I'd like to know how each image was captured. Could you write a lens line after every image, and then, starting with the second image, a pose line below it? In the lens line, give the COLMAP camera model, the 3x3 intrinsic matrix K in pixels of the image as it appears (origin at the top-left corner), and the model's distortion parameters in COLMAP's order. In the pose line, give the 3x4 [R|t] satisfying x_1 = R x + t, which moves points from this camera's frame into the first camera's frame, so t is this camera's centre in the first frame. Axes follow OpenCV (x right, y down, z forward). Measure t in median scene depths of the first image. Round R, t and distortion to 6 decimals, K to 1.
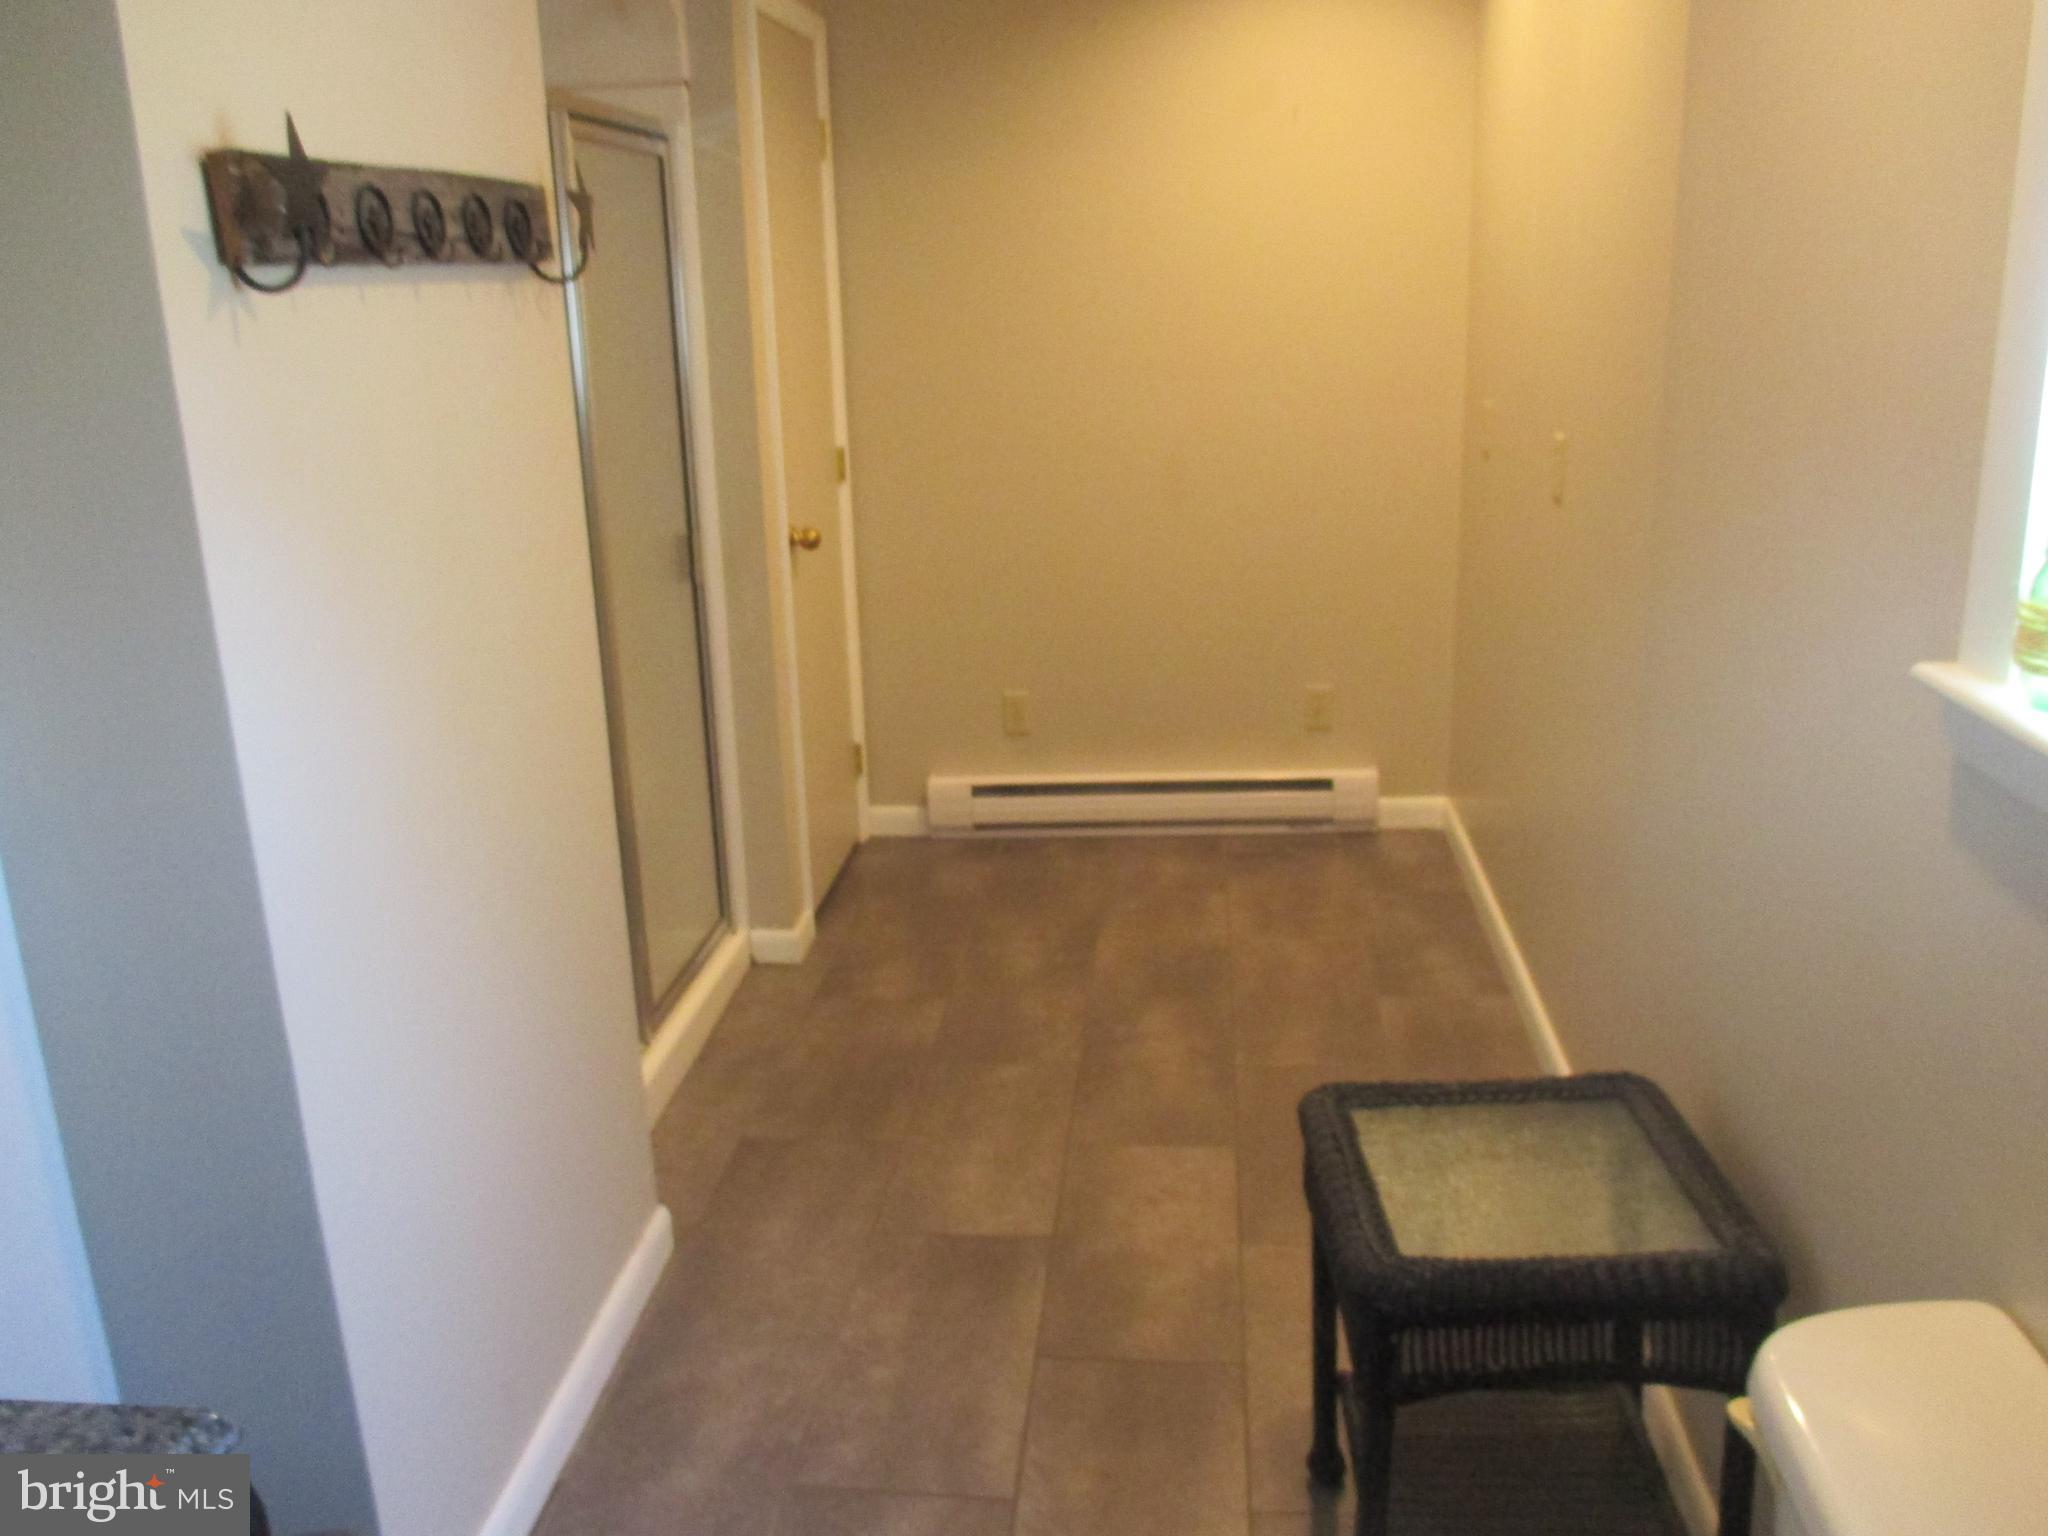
lens RADIAL K [[1697.3, 0, 1030.7], [0, 1697.3, 761.7], [0, 0, 1]] dist [-0.036835, 0.005662]
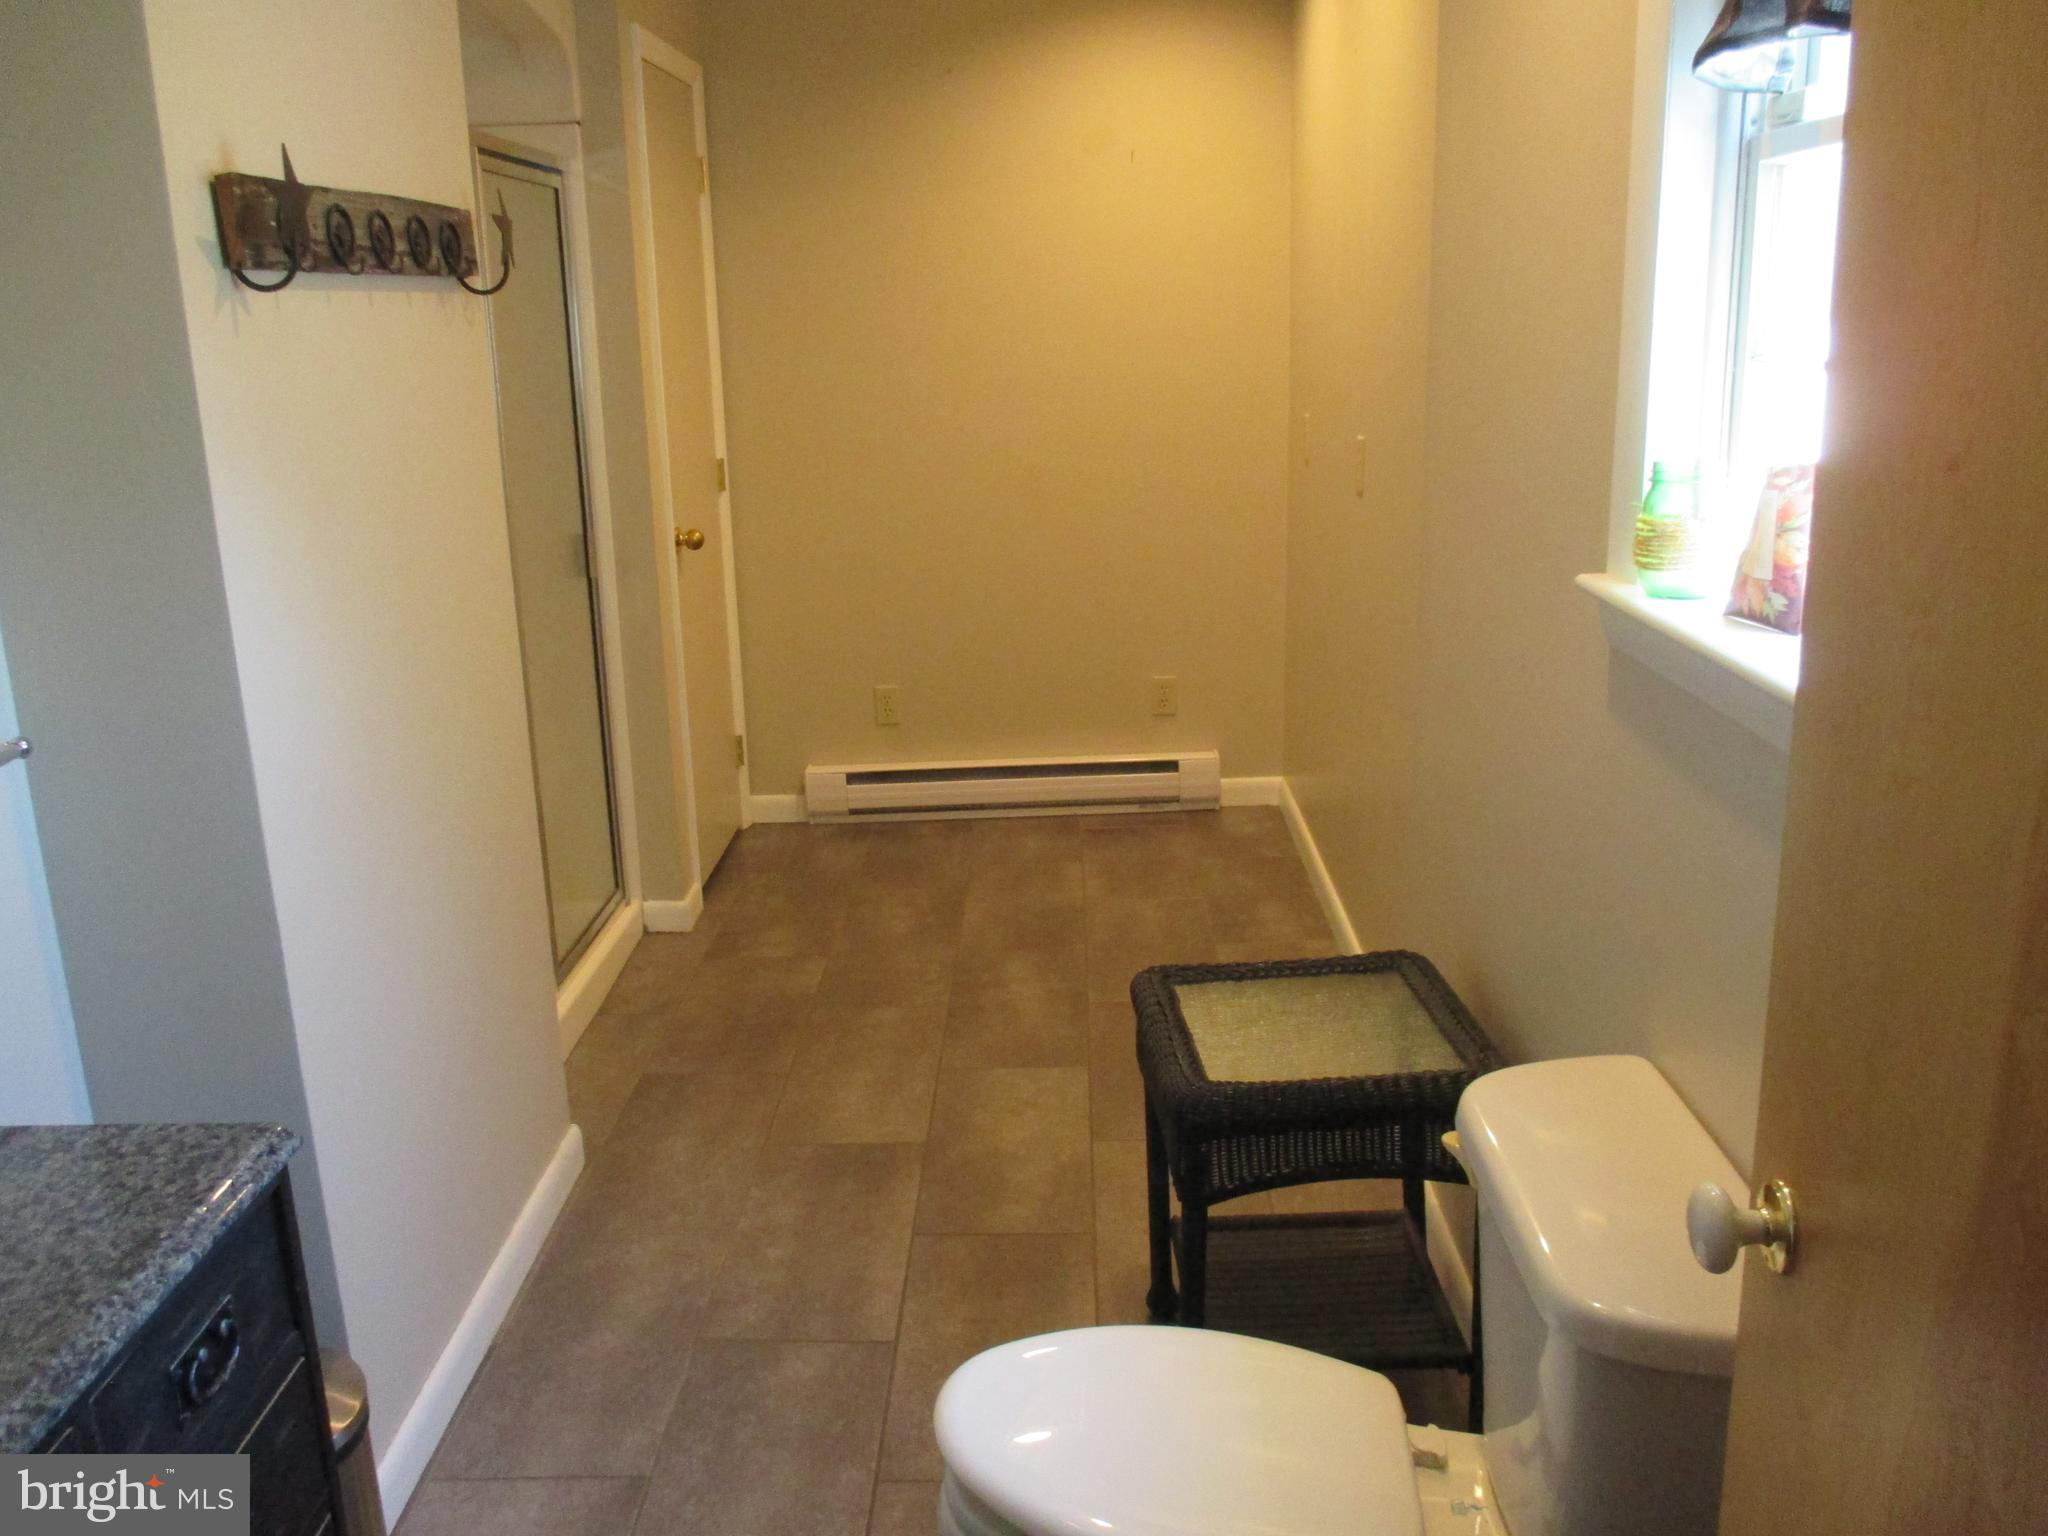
lens RADIAL K [[1697.3, 0, 1027.0], [0, 1697.3, 763.5], [0, 0, 1]] dist [-0.036835, 0.005662]
pose [[0.997194, -0.015086, 0.073323, 0.000885], [0.016620, 0.999655, -0.020357, 0.051820], [-0.072991, 0.021519, 0.997100, -0.131687]]
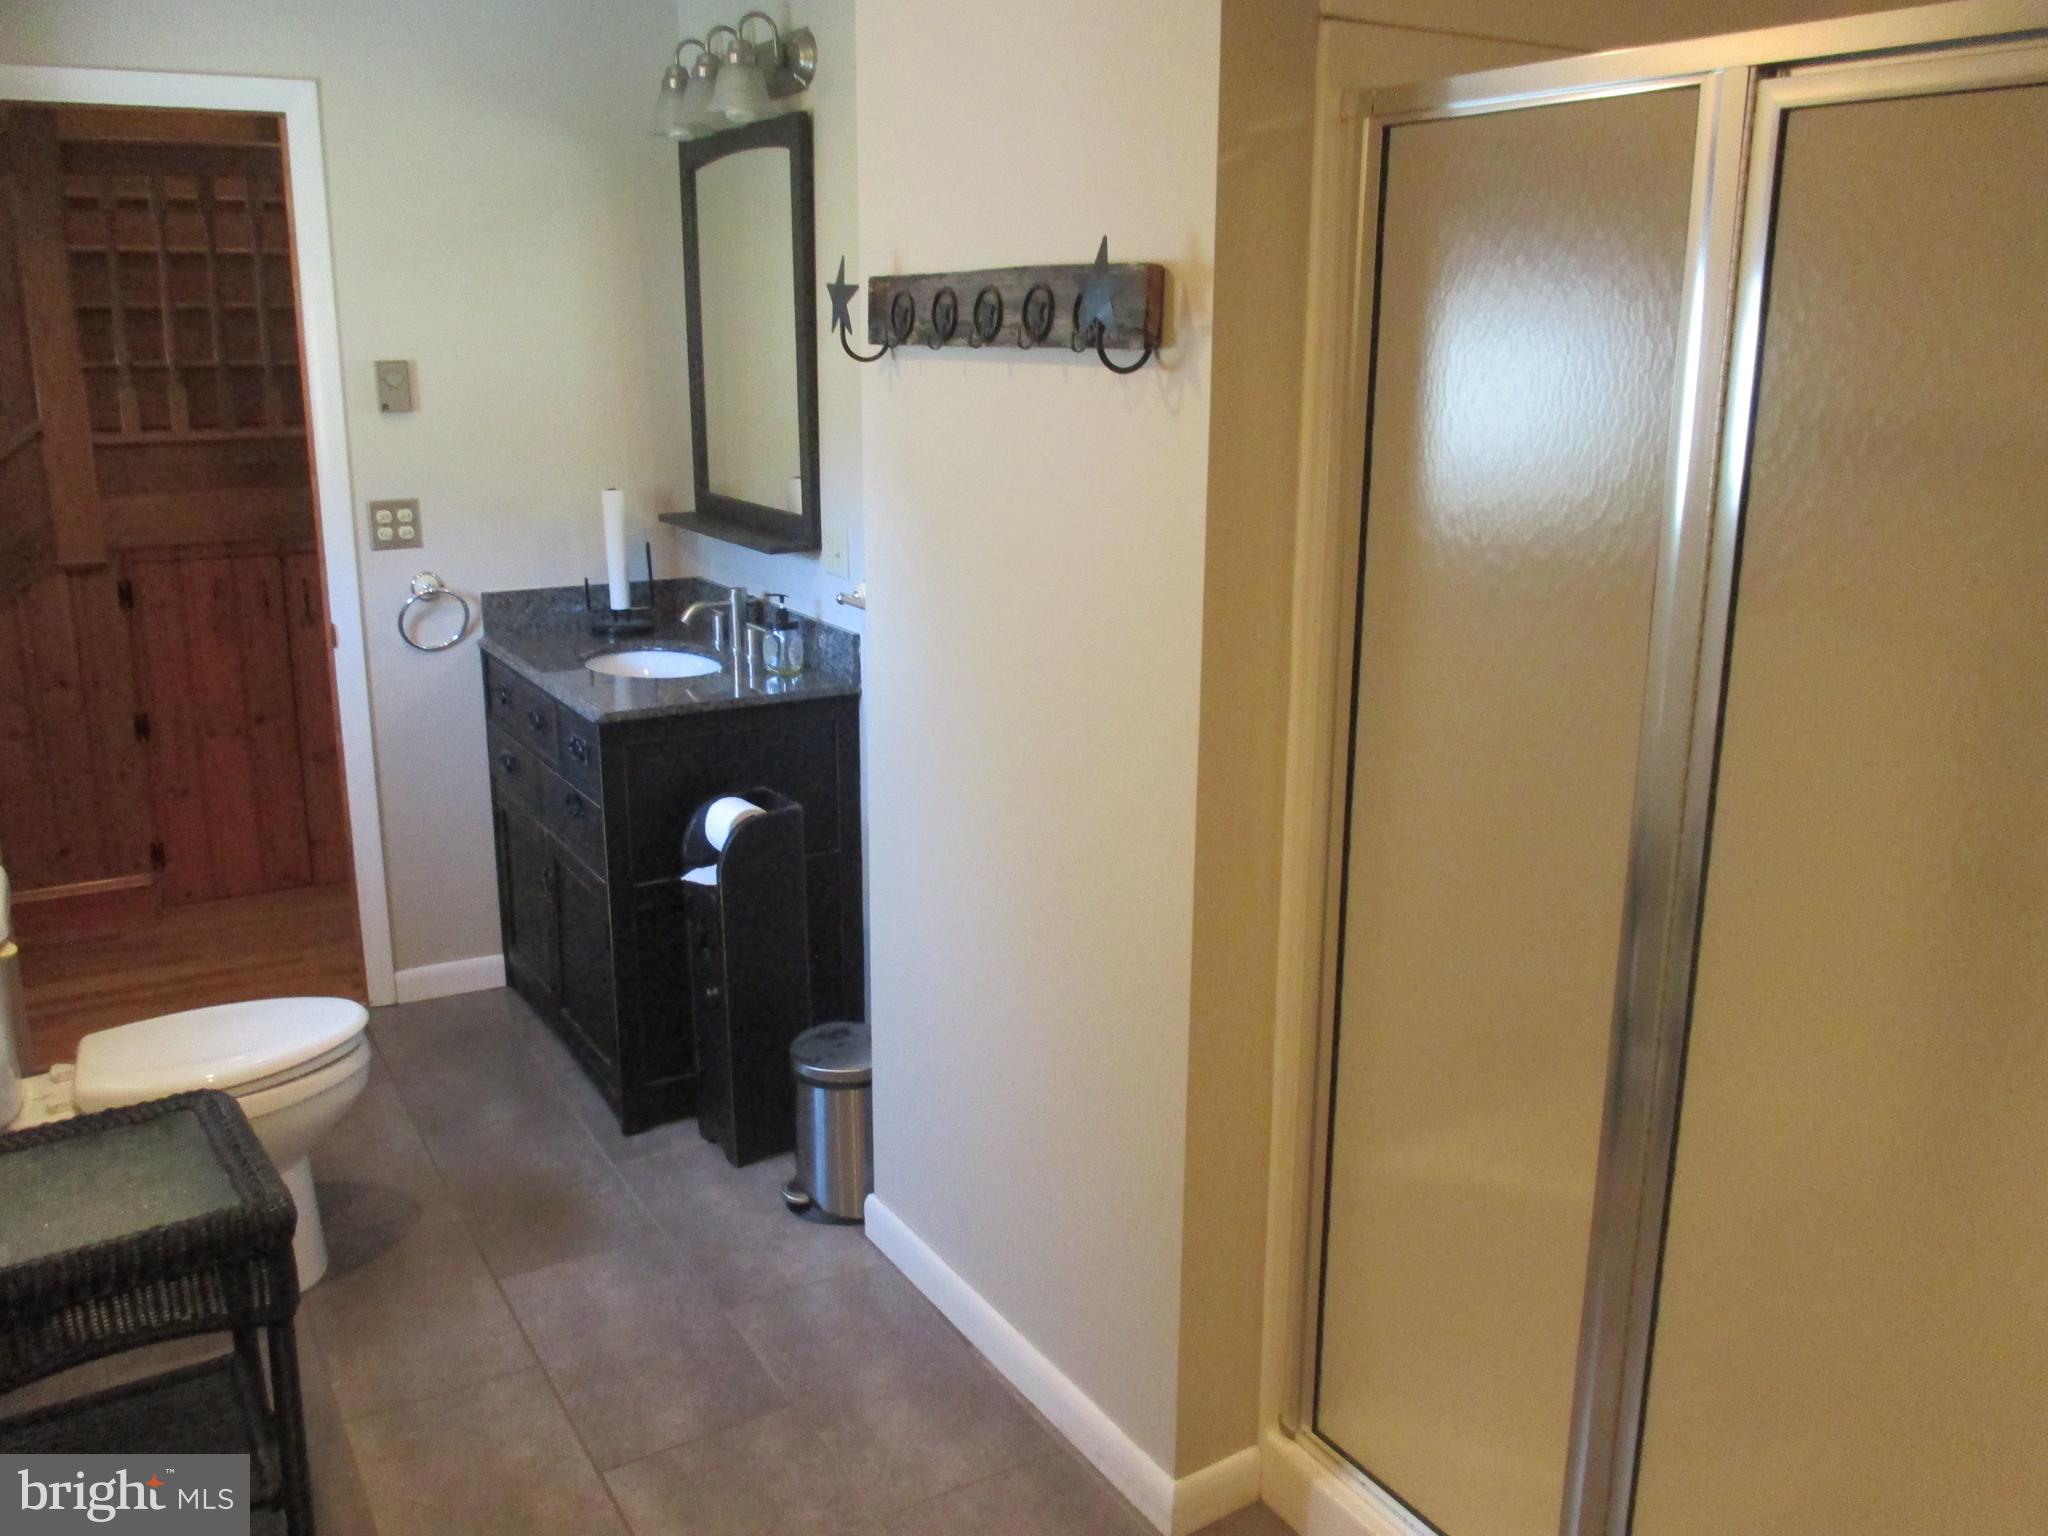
lens RADIAL K [[1697.3, 0, 1029.7], [0, 1697.3, 762.9], [0, 0, 1]] dist [-0.036835, 0.005662]
pose [[-0.810635, 0.168976, -0.560641, 0.232800], [-0.144673, 0.869976, 0.471393, -0.405736], [0.567399, 0.463237, -0.680787, 1.312113]]
